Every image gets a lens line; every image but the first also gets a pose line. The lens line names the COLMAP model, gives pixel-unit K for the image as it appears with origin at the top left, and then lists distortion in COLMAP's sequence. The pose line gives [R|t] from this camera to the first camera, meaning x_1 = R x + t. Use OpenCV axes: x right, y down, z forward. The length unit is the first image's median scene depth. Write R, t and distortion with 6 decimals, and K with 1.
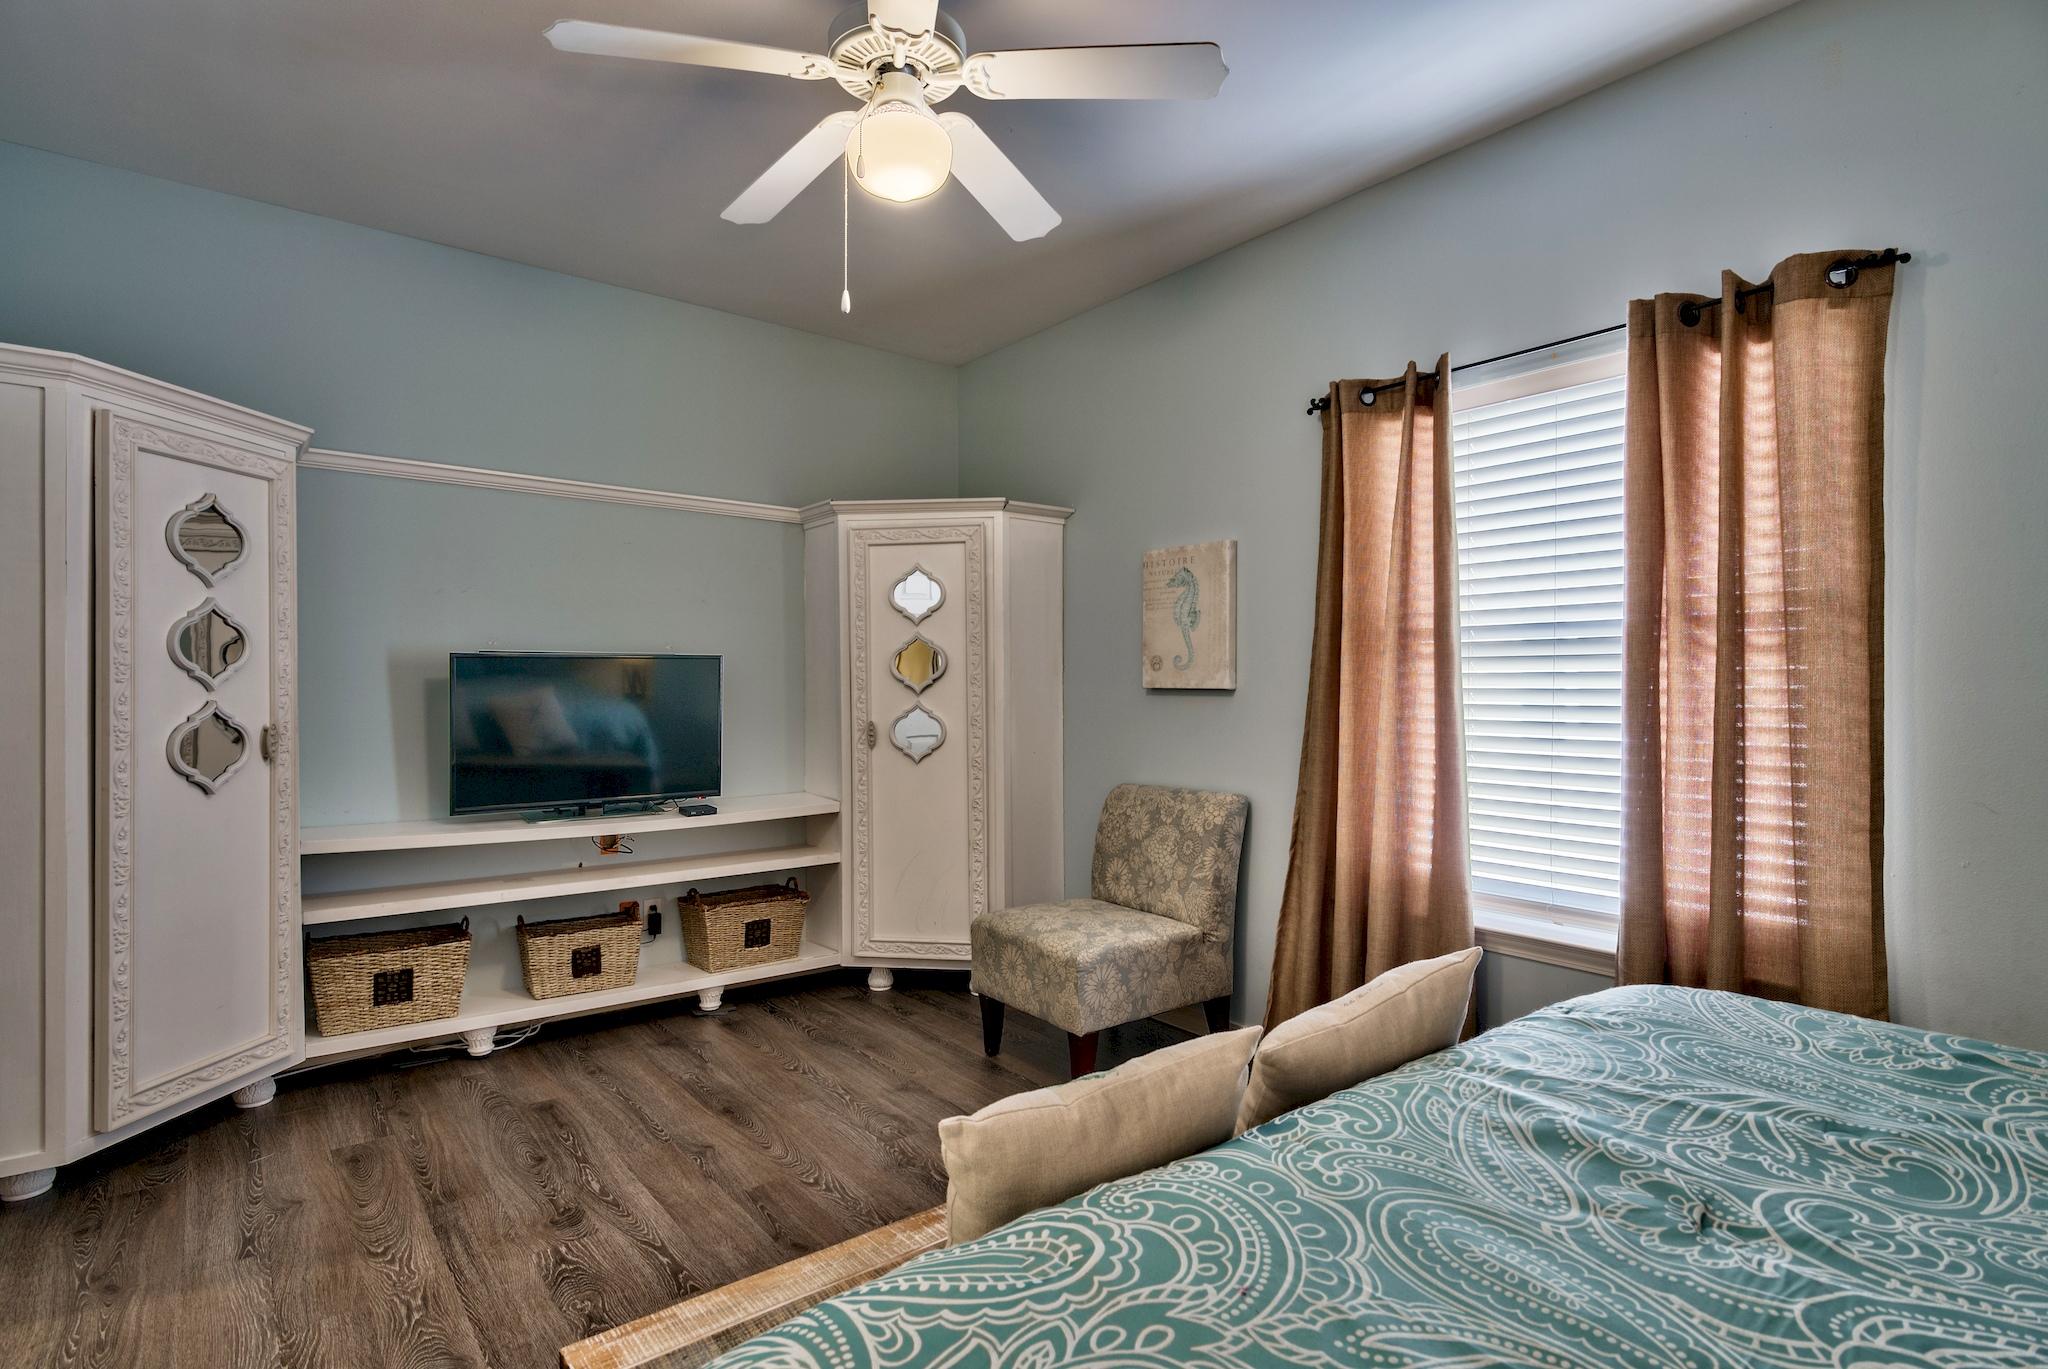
lens RADIAL K [[1024.2, 0, 1021.2], [0, 1024.2, 691.2], [0, 0, 1]] dist [-0.003211, -0.000298]
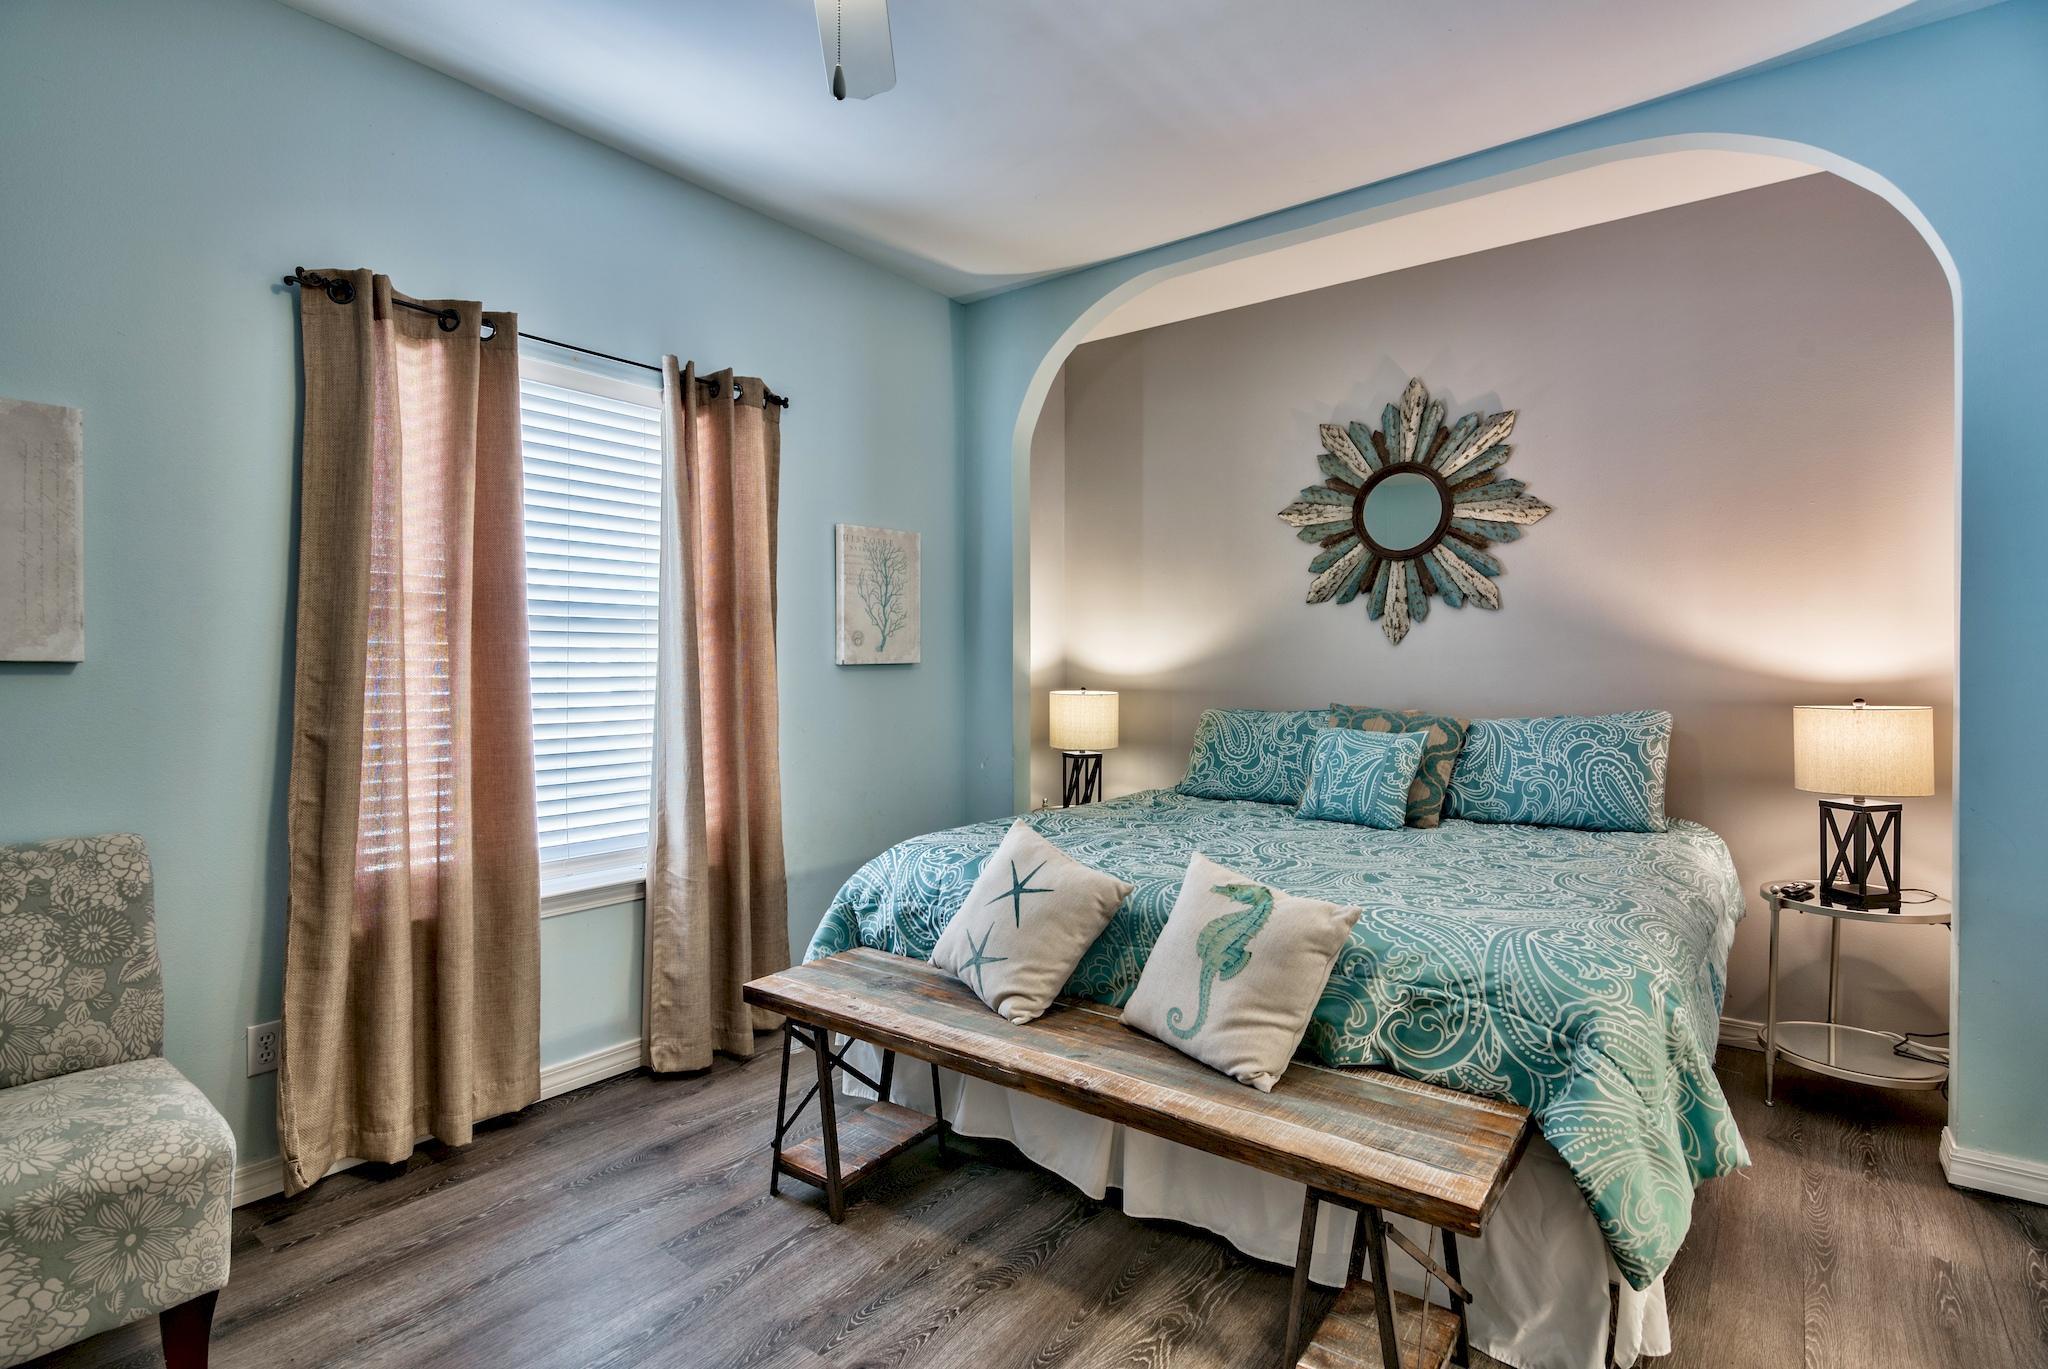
lens RADIAL K [[1024.2, 0, 1021.6], [0, 1024.2, 674.3], [0, 0, 1]] dist [-0.003211, -0.000298]
pose [[-0.241832, -0.009786, 0.970269, -0.700054], [-0.000285, 0.999950, 0.010014, -0.001998], [-0.970318, 0.002145, -0.241822, 0.853031]]
